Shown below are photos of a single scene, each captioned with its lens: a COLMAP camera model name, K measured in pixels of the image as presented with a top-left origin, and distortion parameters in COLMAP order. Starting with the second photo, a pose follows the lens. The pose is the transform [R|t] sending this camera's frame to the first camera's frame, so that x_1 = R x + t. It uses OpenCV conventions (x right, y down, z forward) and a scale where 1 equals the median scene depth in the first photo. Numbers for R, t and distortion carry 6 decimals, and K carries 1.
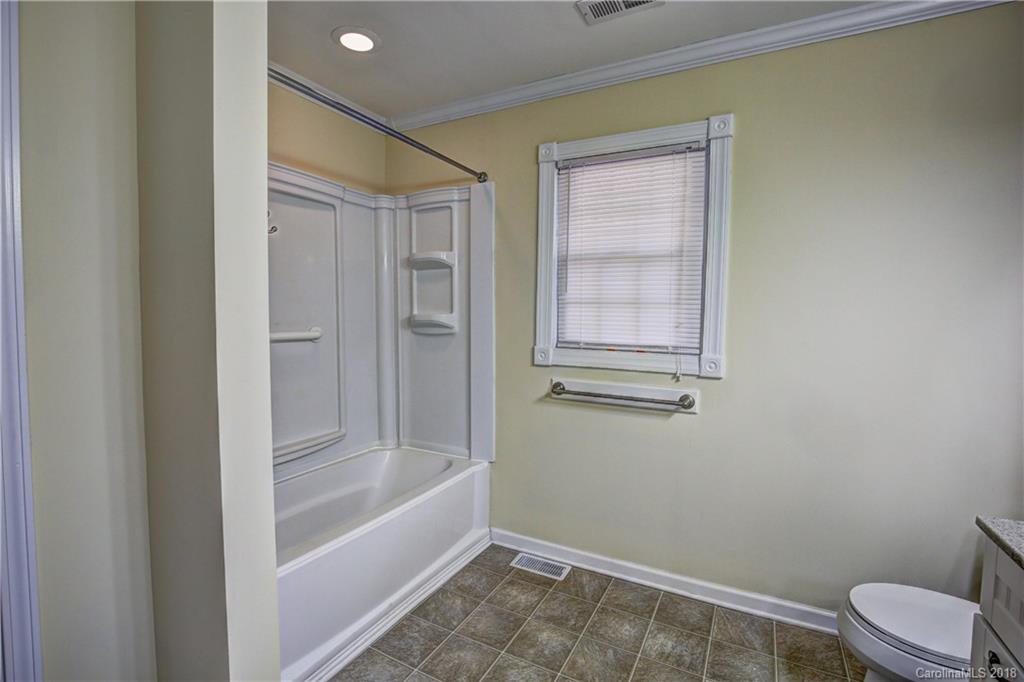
lens RADIAL K [[468.8, 0, 510.6], [0, 468.8, 342.4], [0, 0, 1]] dist [-0.028634, 0.005054]
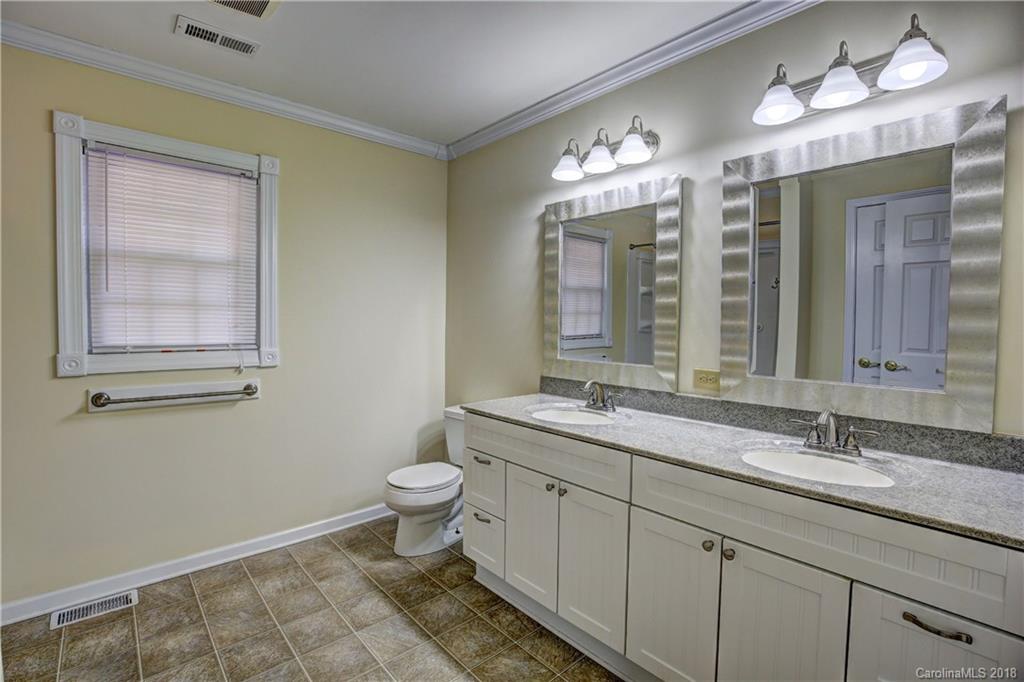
lens RADIAL K [[468.8, 0, 513.0], [0, 468.8, 336.4], [0, 0, 1]] dist [-0.028634, 0.005054]
pose [[0.345533, -0.046179, 0.937270, -0.480503], [0.045846, 0.998426, 0.032290, -0.014572], [-0.937286, 0.031813, 0.347106, -0.033136]]
